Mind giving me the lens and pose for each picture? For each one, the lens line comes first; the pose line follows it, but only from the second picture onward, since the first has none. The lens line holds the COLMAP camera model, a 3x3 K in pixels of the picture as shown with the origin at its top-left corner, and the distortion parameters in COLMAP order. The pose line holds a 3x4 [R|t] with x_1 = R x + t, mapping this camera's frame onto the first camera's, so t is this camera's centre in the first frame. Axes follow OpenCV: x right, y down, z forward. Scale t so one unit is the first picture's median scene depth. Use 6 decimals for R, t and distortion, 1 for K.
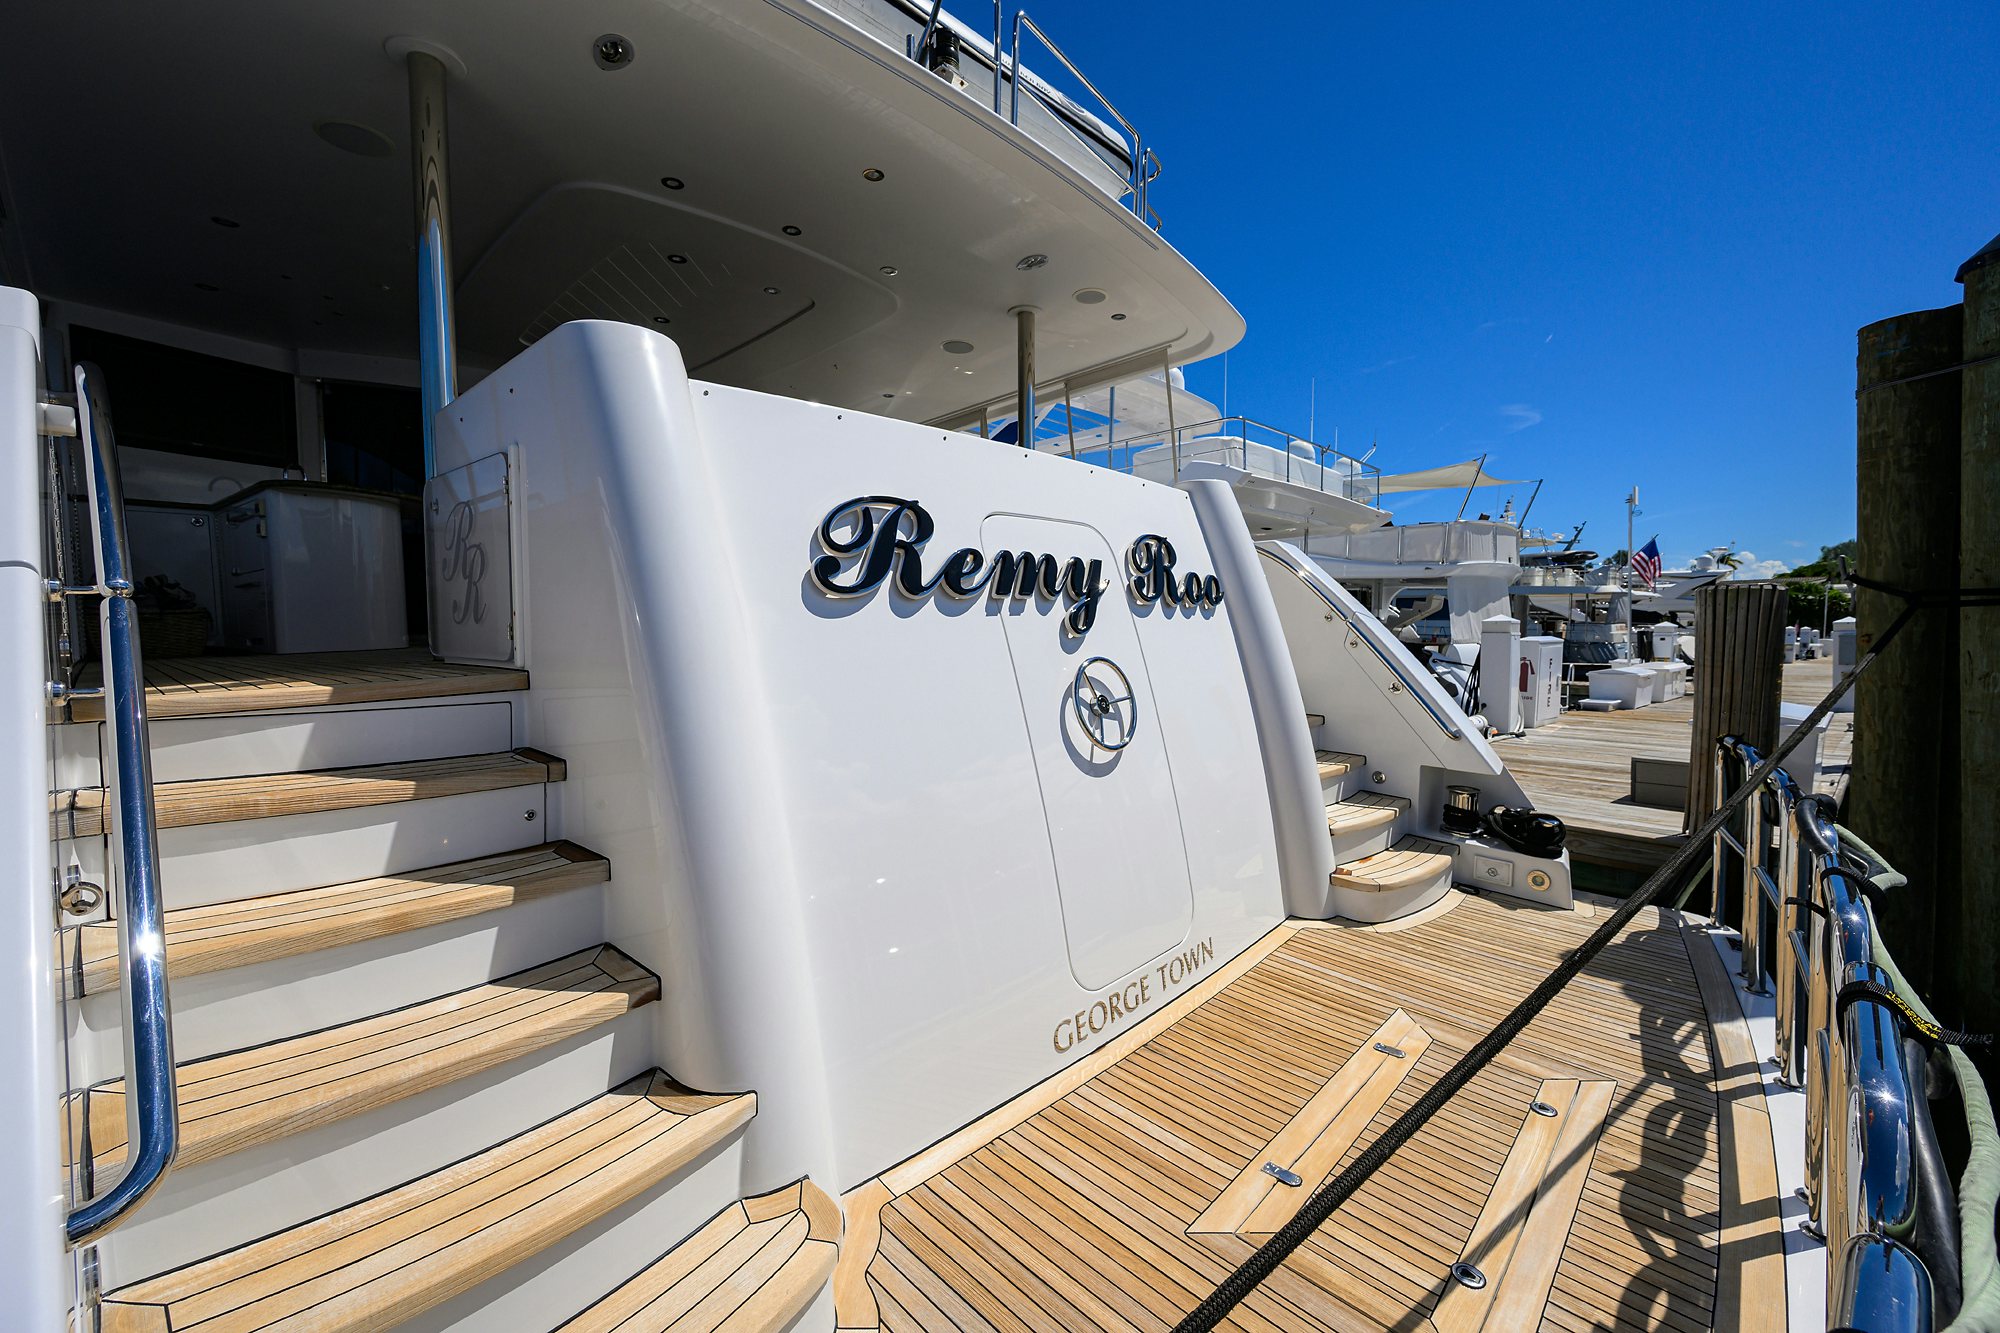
lens RADIAL K [[793.1, 0, 1003.0], [0, 793.1, 674.9], [0, 0, 1]] dist [-0.000308, -0.000218]
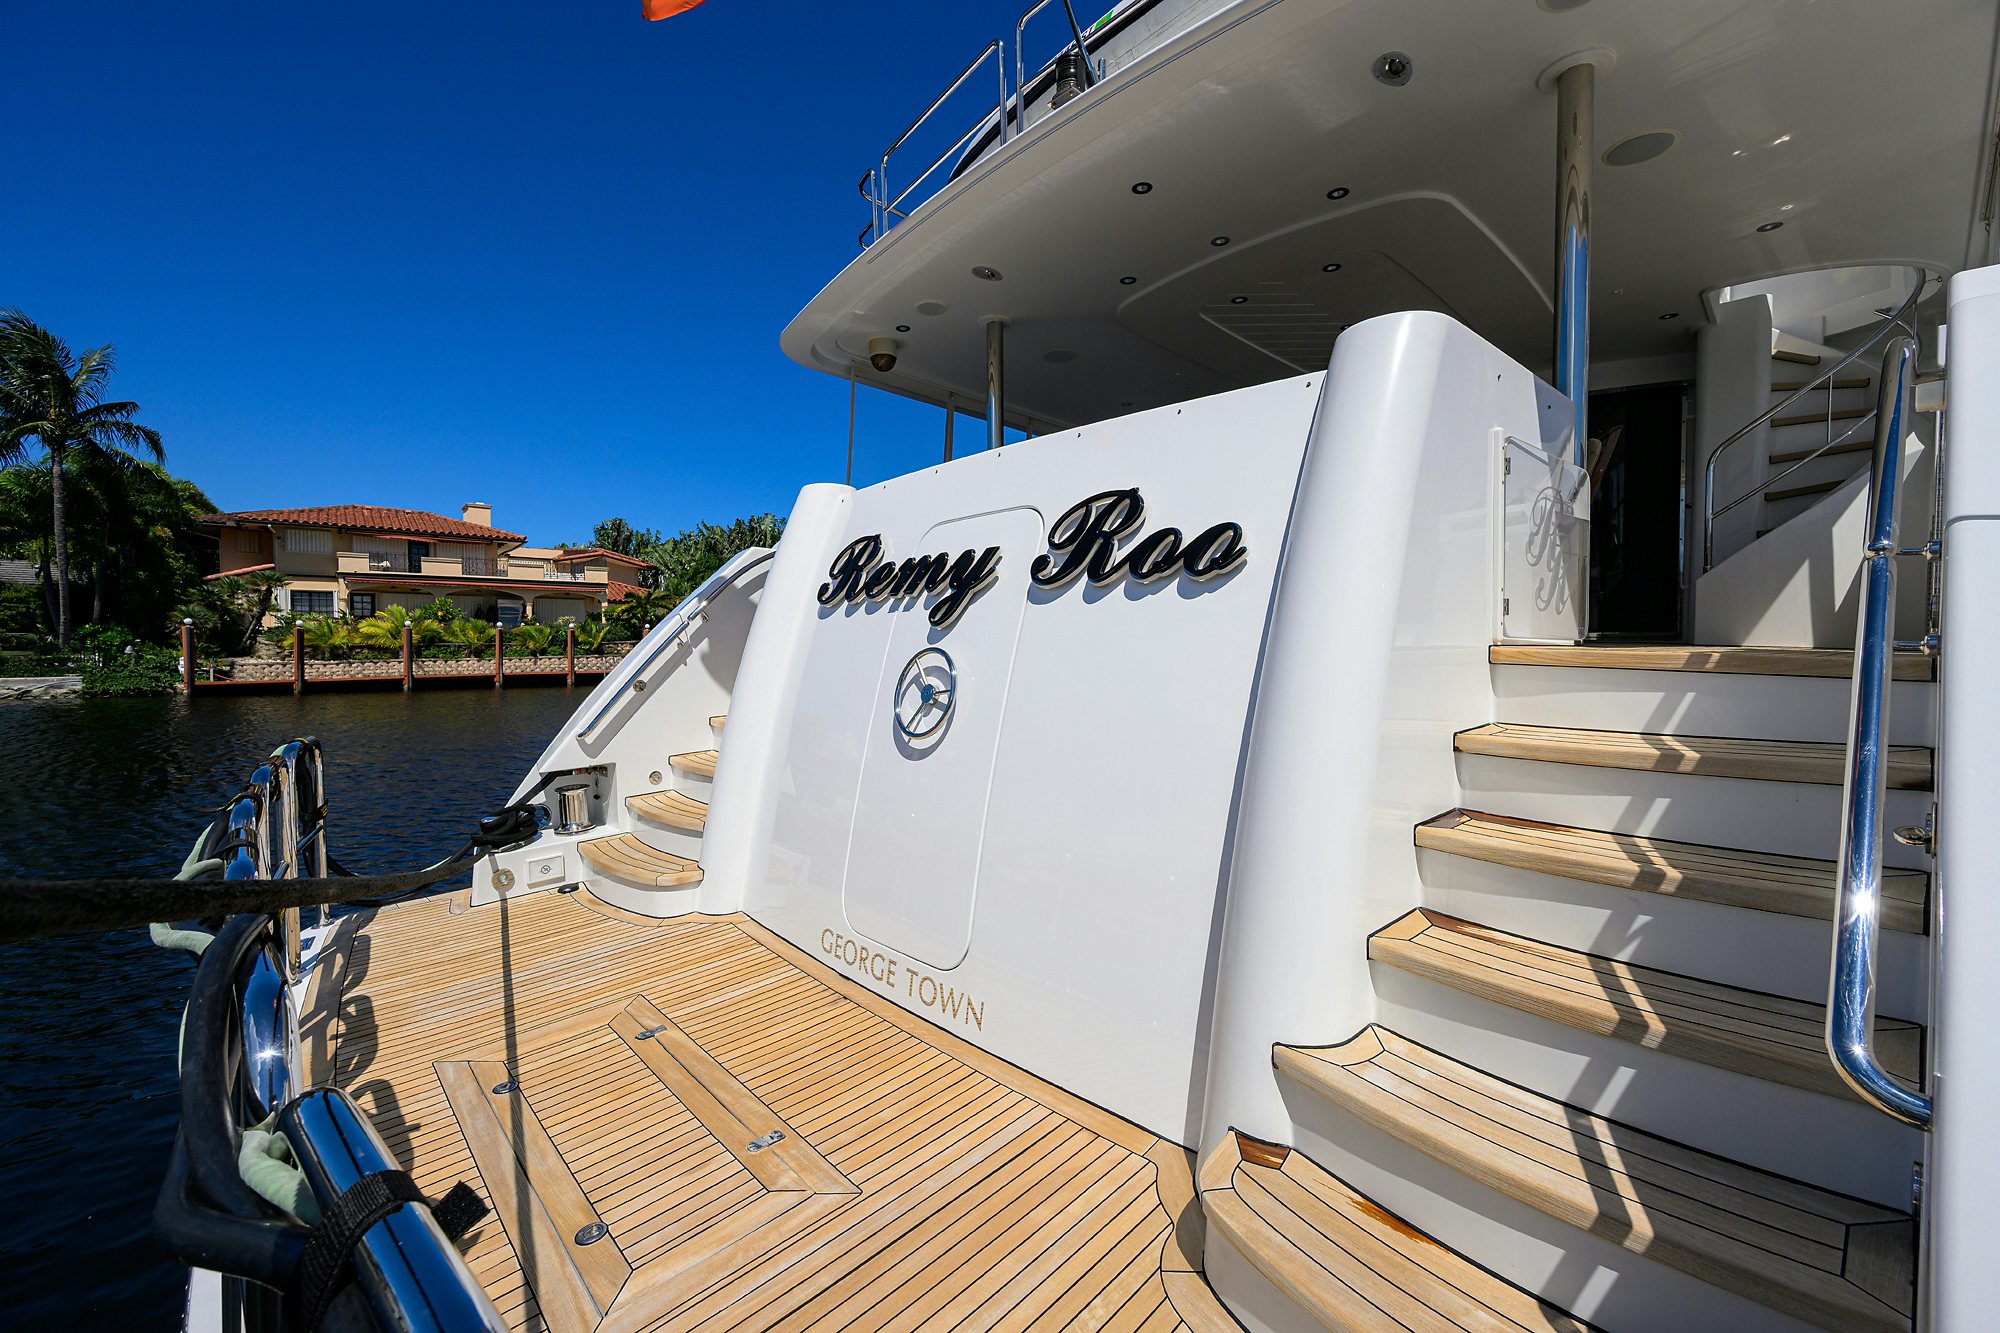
lens RADIAL K [[793.1, 0, 1003.0], [0, 793.1, 674.9], [0, 0, 1]] dist [-0.000308, -0.000218]
pose [[-0.051298, 0.038684, -0.997934, 1.171468], [-0.054946, 0.997627, 0.041497, -0.035777], [0.997171, 0.056961, -0.049051, 1.169916]]
